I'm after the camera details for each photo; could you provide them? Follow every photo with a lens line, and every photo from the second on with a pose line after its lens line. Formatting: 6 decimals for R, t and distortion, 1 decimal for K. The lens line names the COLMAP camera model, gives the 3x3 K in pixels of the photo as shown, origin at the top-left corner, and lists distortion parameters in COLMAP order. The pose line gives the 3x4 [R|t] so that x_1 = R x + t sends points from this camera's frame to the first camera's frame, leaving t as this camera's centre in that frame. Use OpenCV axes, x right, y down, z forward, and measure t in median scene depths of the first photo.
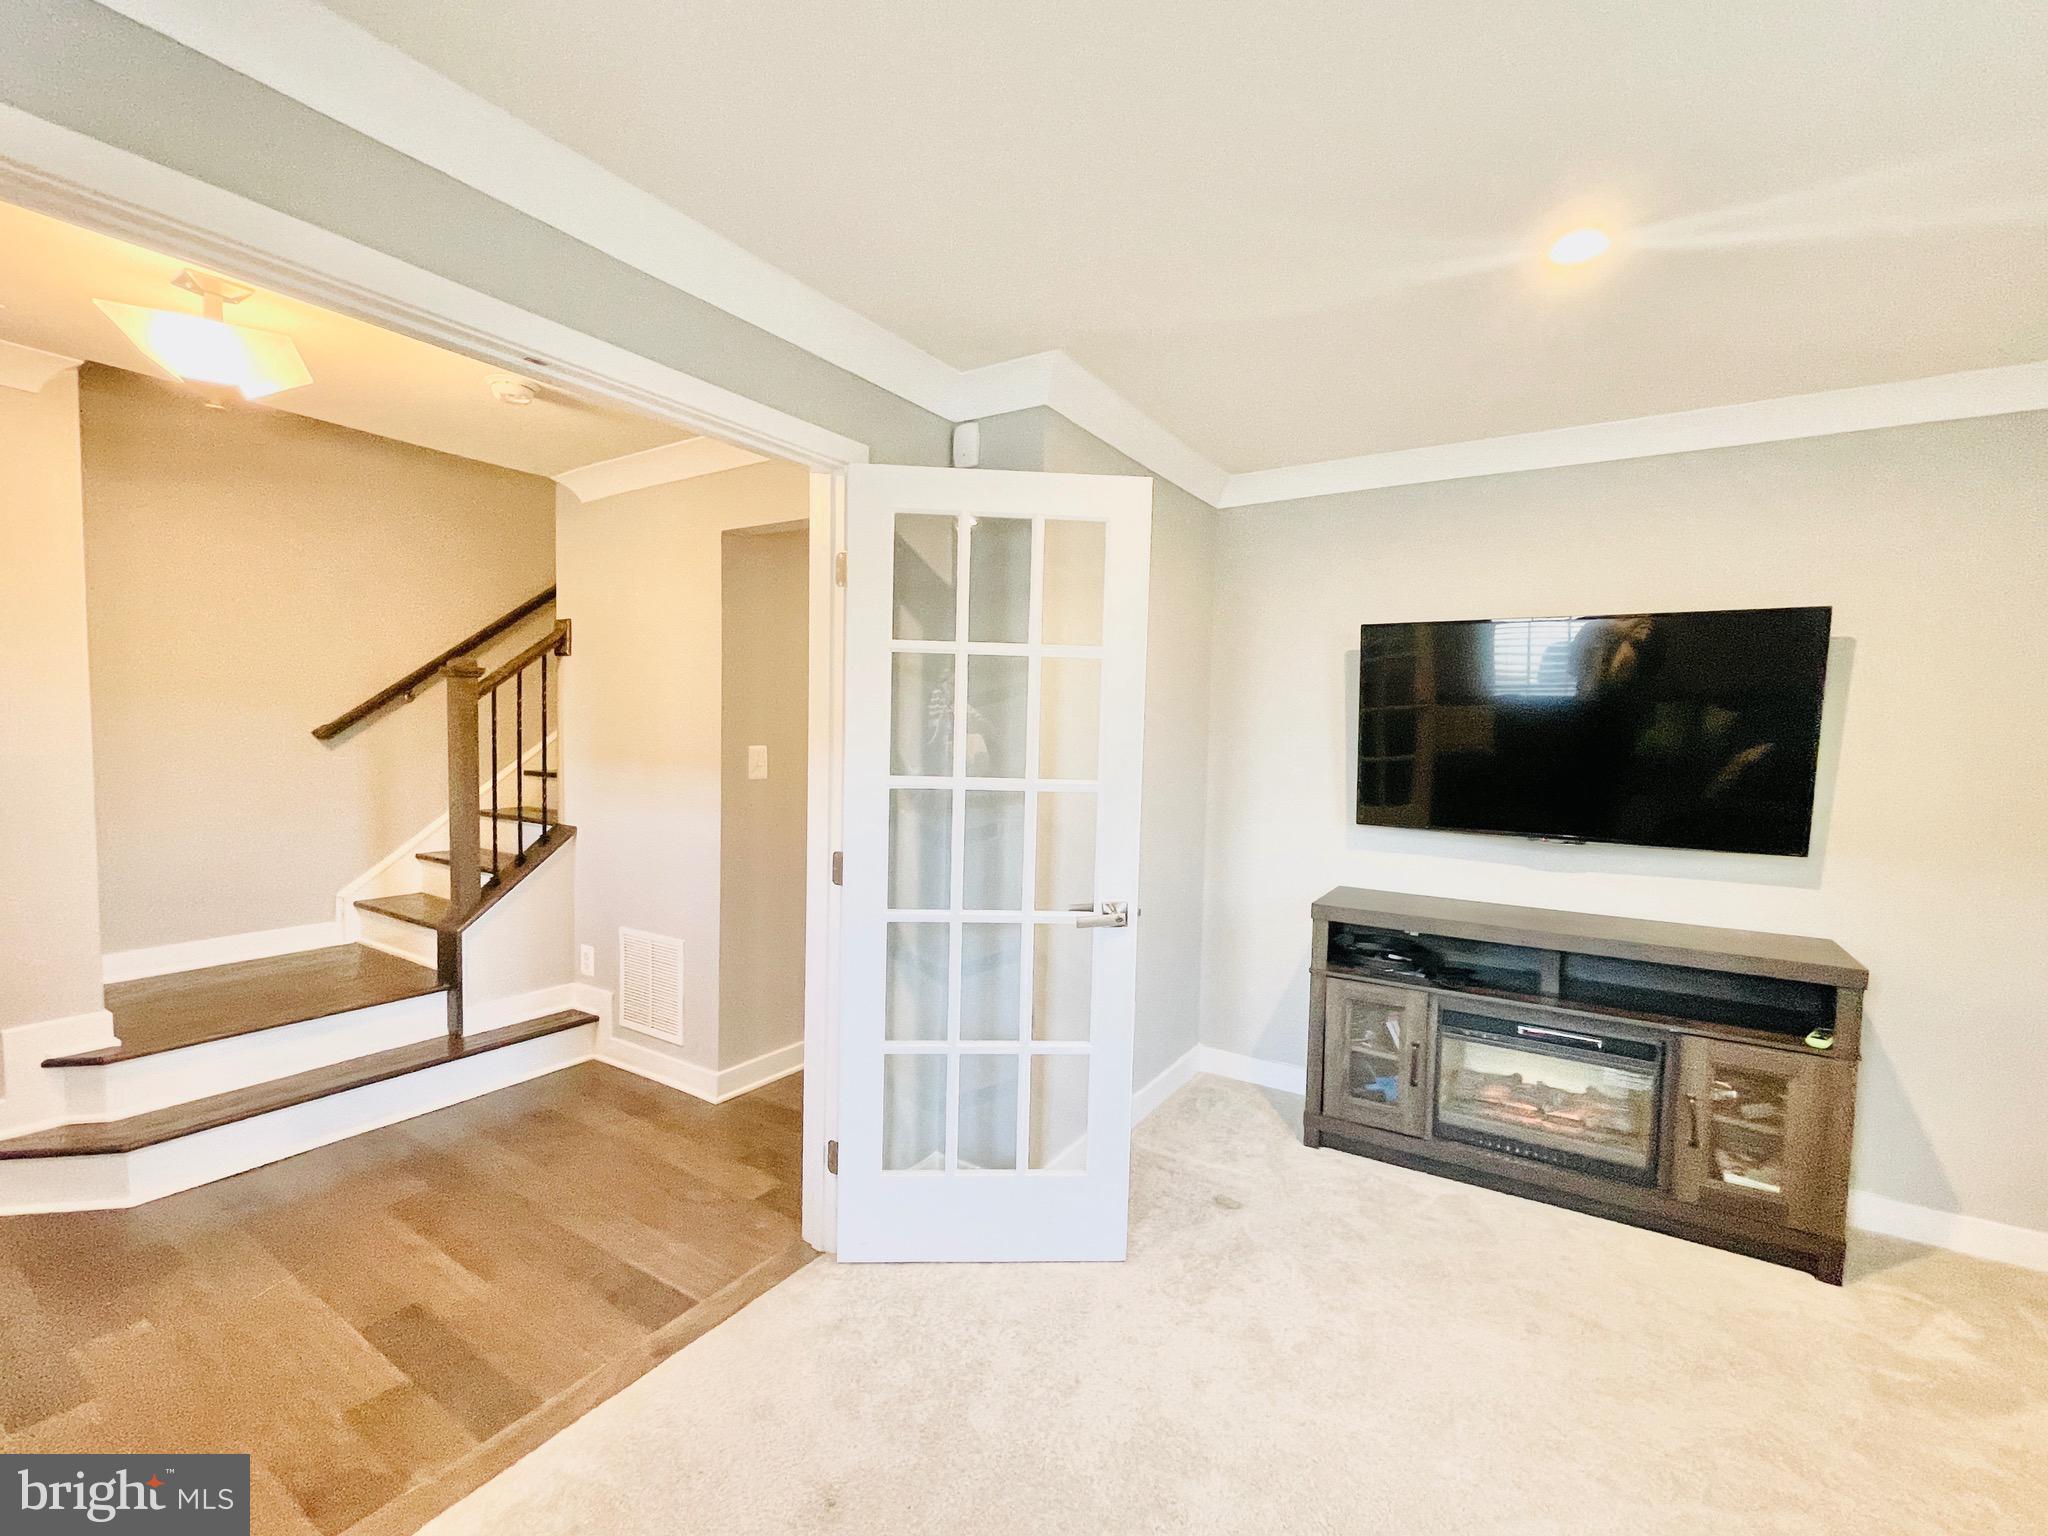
lens RADIAL K [[890.4, 0, 1030.8], [0, 890.4, 783.2], [0, 0, 1]] dist [-0.003825, -0.000929]
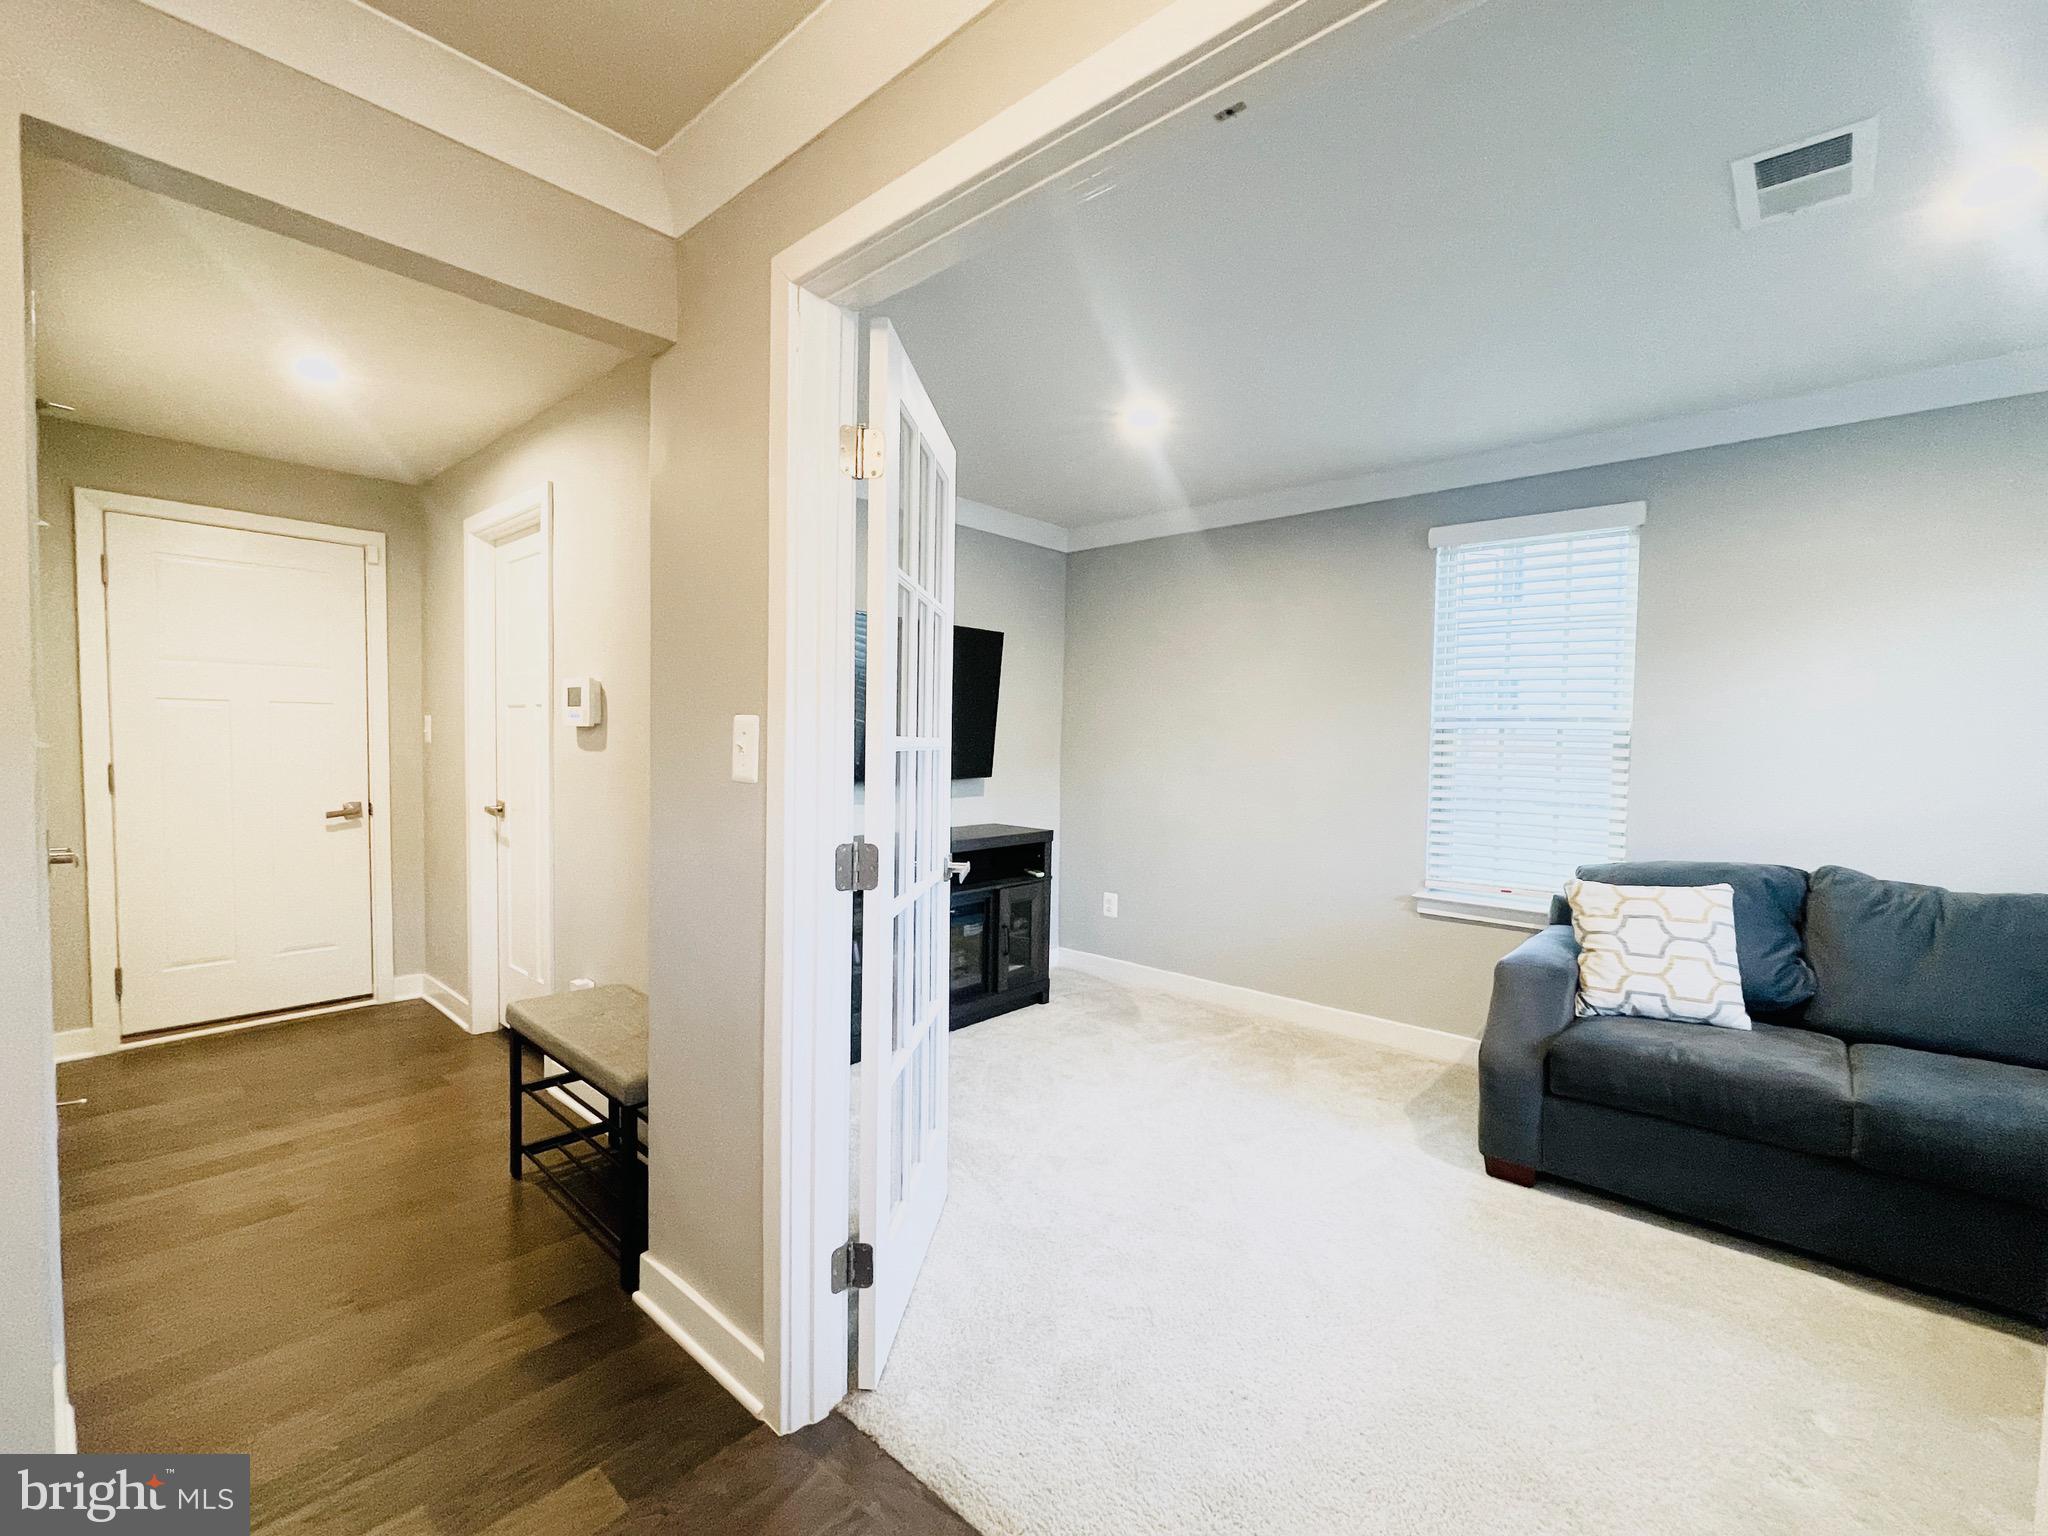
lens RADIAL K [[890.4, 0, 1018.4], [0, 890.4, 778.6], [0, 0, 1]] dist [-0.003825, -0.000929]
pose [[0.161472, -0.064310, 0.984780, -0.623417], [0.046256, 0.997271, 0.057541, -0.008246], [-0.985793, 0.036260, 0.164007, 0.507219]]
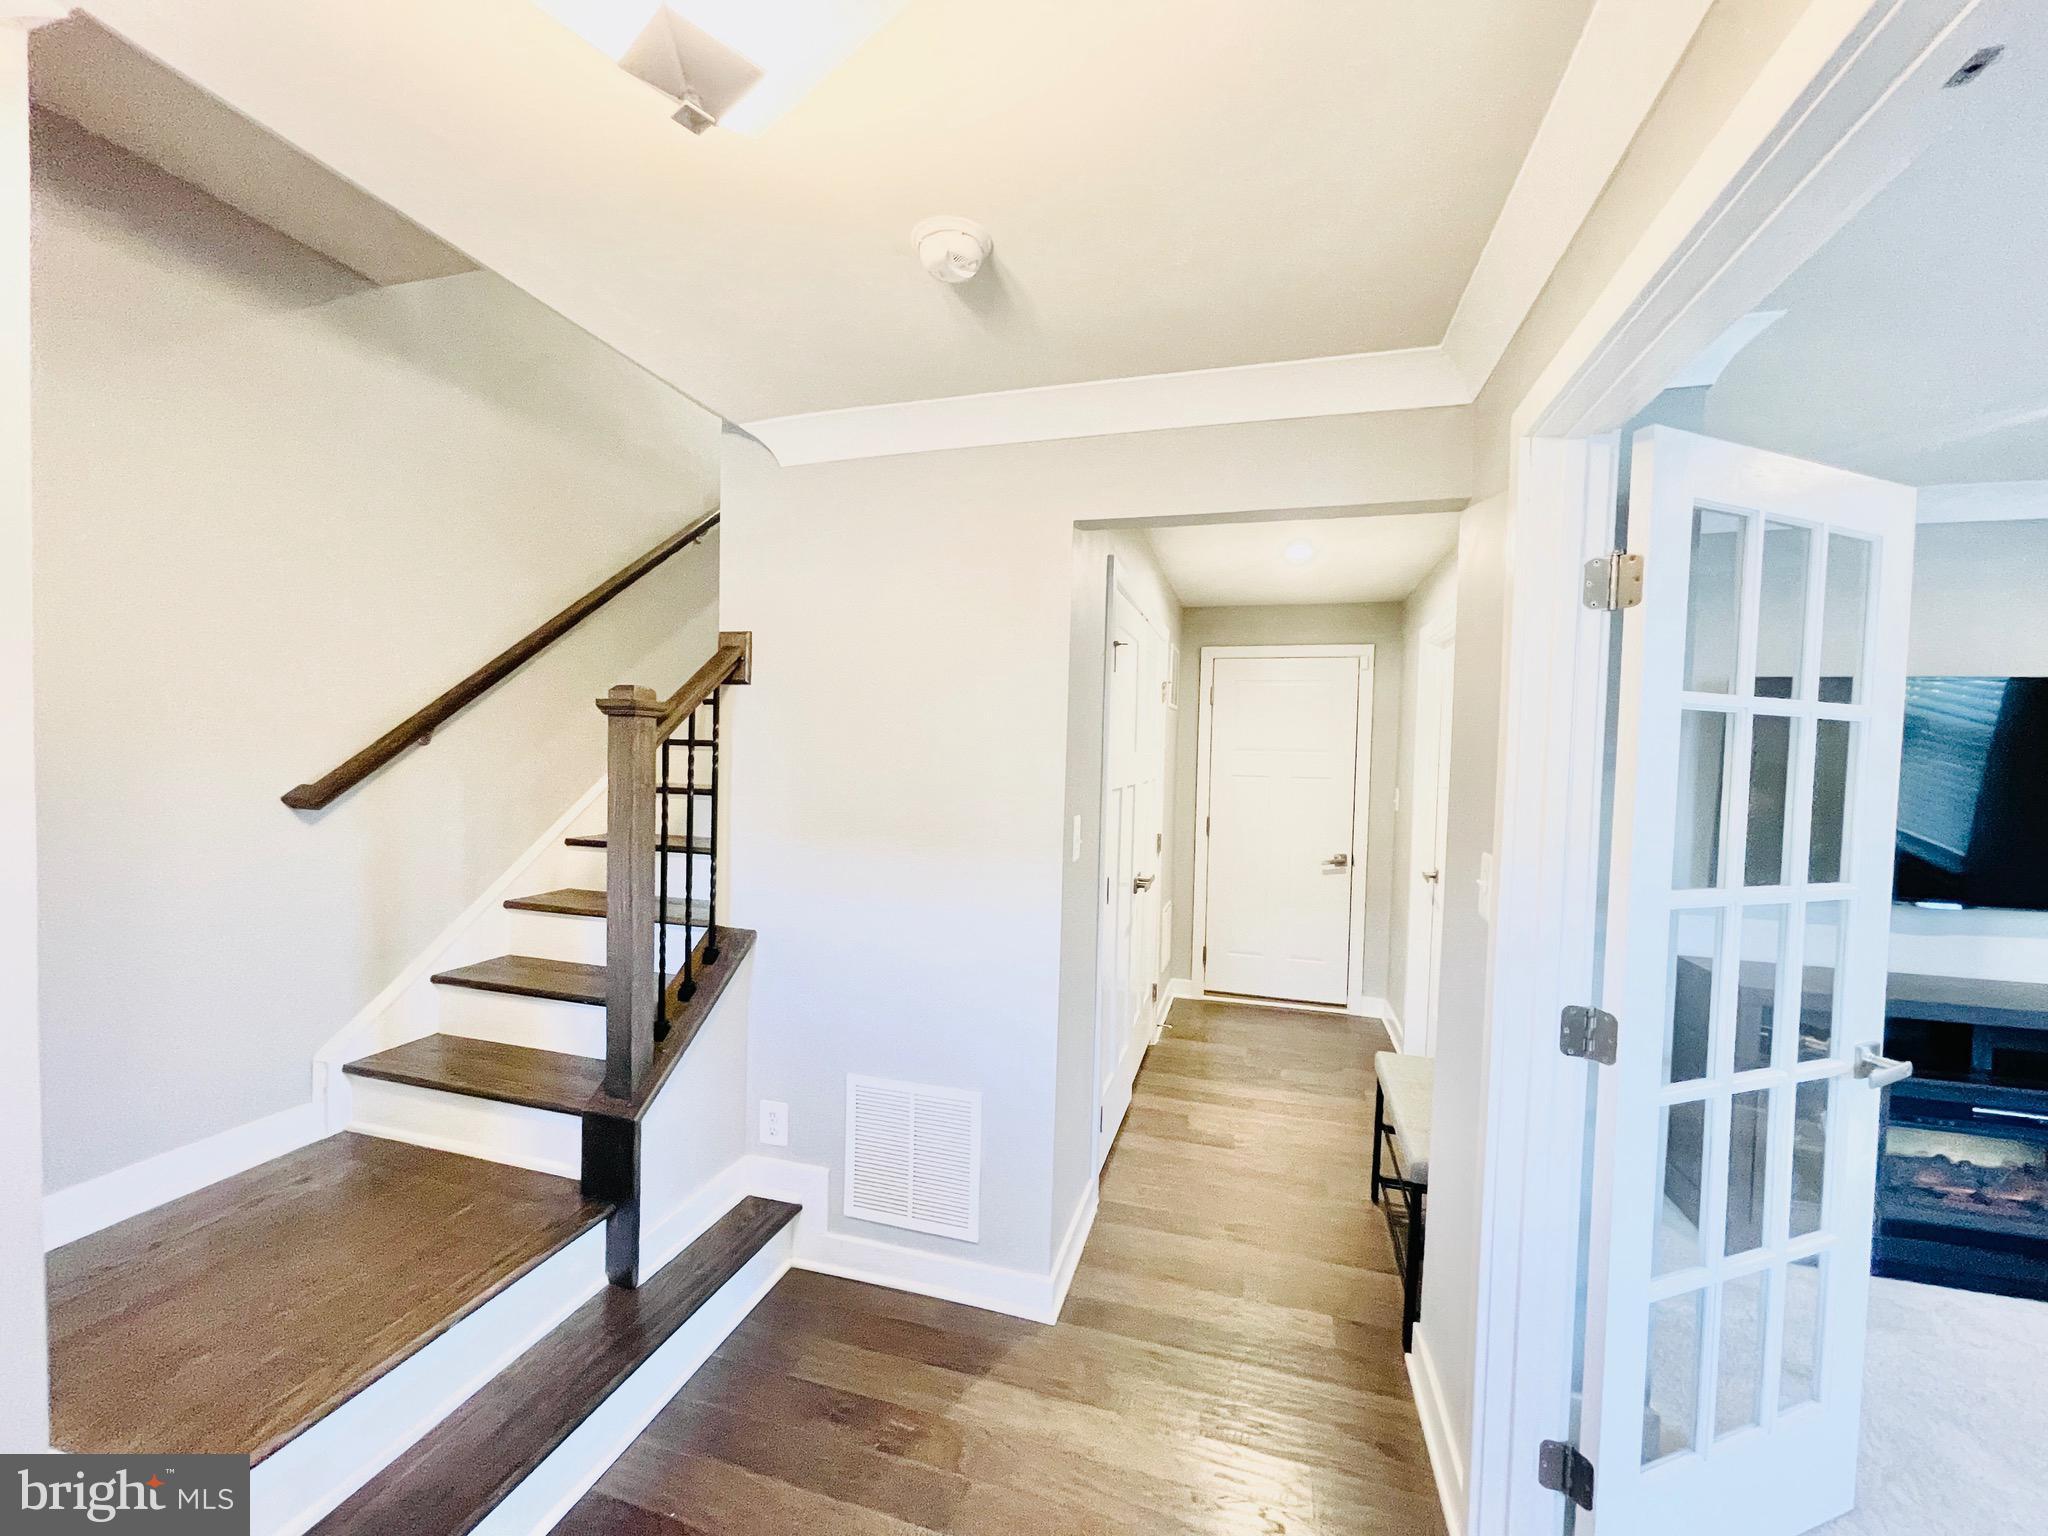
lens RADIAL K [[824.1, 0, 1010.3], [0, 824.1, 778.1], [0, 0, 1]] dist [-0.003939, 0.000557]
pose [[0.960778, -0.006681, 0.277239, -0.549721], [0.013051, 0.999691, -0.021137, -0.059494], [-0.277012, 0.023926, 0.960569, 0.358314]]
